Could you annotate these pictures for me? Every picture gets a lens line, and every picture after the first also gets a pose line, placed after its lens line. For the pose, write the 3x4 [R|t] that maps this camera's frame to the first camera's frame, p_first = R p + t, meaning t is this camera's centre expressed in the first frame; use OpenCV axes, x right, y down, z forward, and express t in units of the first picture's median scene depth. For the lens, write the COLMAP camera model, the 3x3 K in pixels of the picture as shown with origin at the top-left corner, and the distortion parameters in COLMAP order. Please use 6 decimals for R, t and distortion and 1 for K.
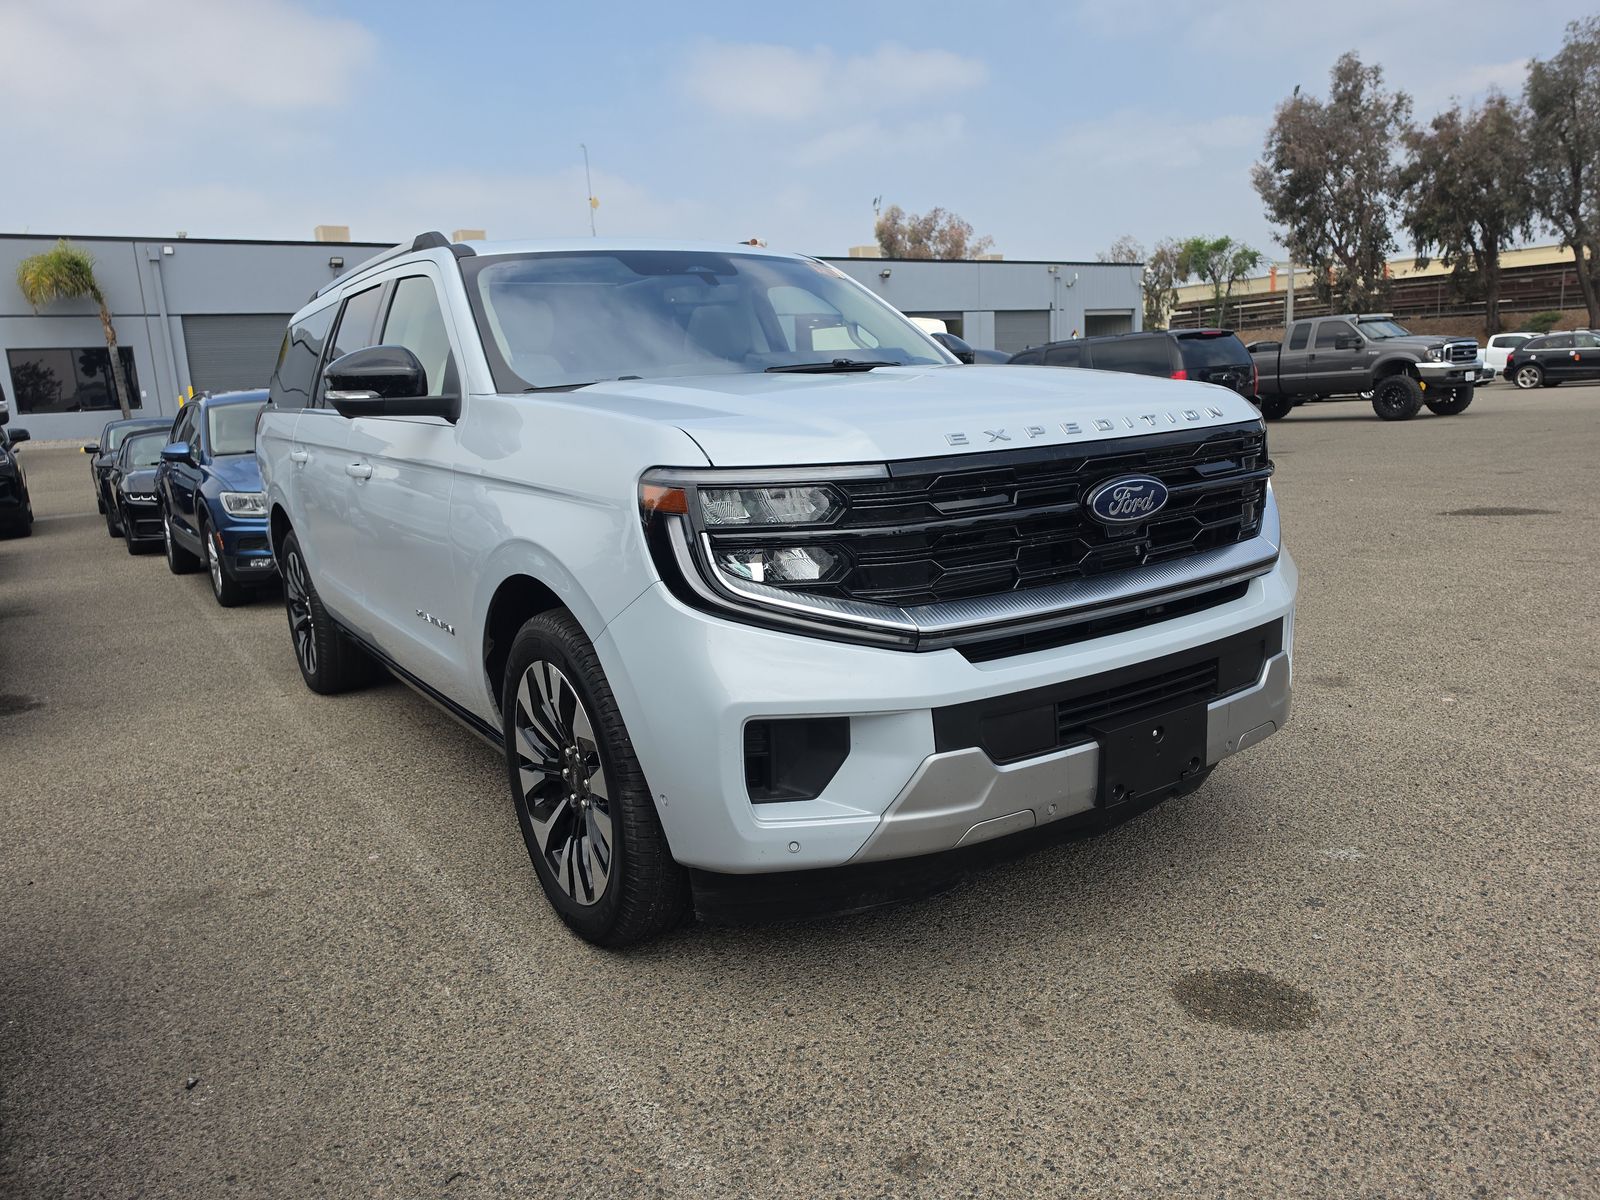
lens RADIAL K [[1069.3, 0, 813.2], [0, 1069.3, 511.2], [0, 0, 1]] dist [0.051797, -0.064390]
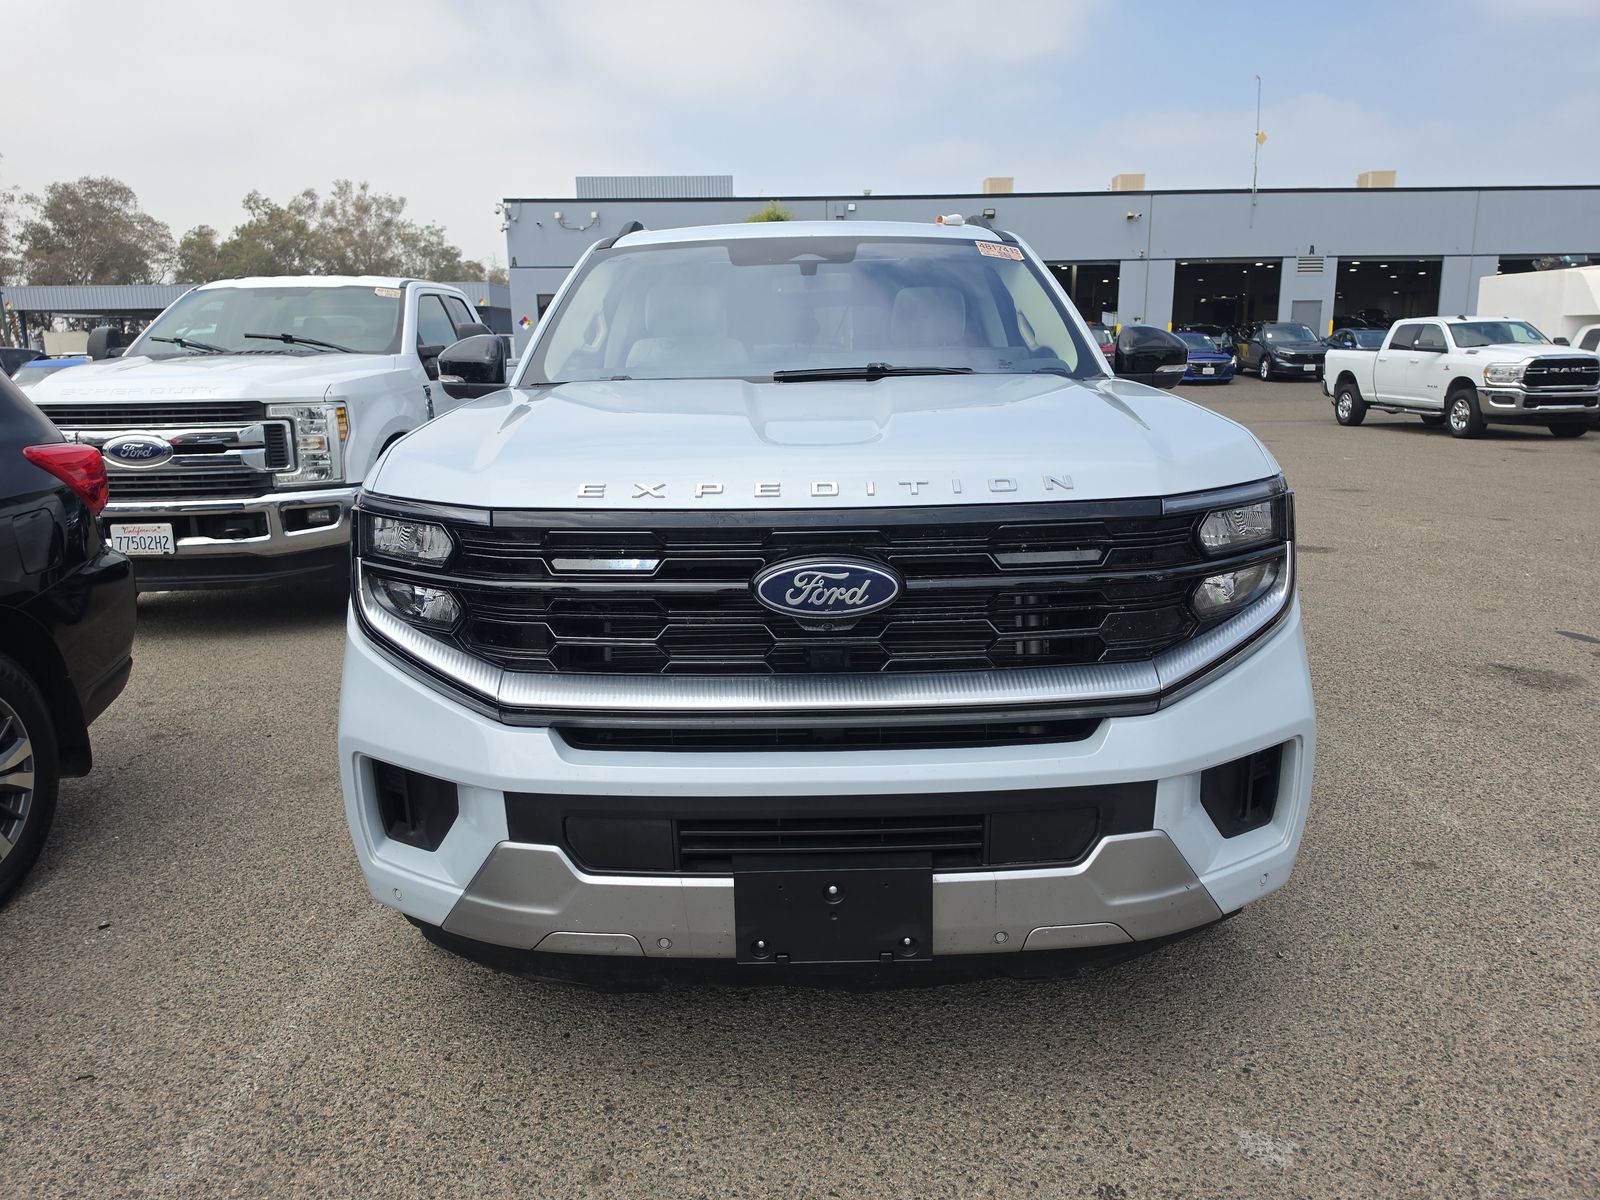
lens RADIAL K [[1069.3, 0, 813.2], [0, 1069.3, 511.2], [0, 0, 1]] dist [0.051797, -0.064390]
pose [[0.842985, 0.120492, -0.524269, 0.697920], [-0.095465, 0.992631, 0.074634, -0.124986], [0.529398, -0.012866, 0.848276, 0.346804]]
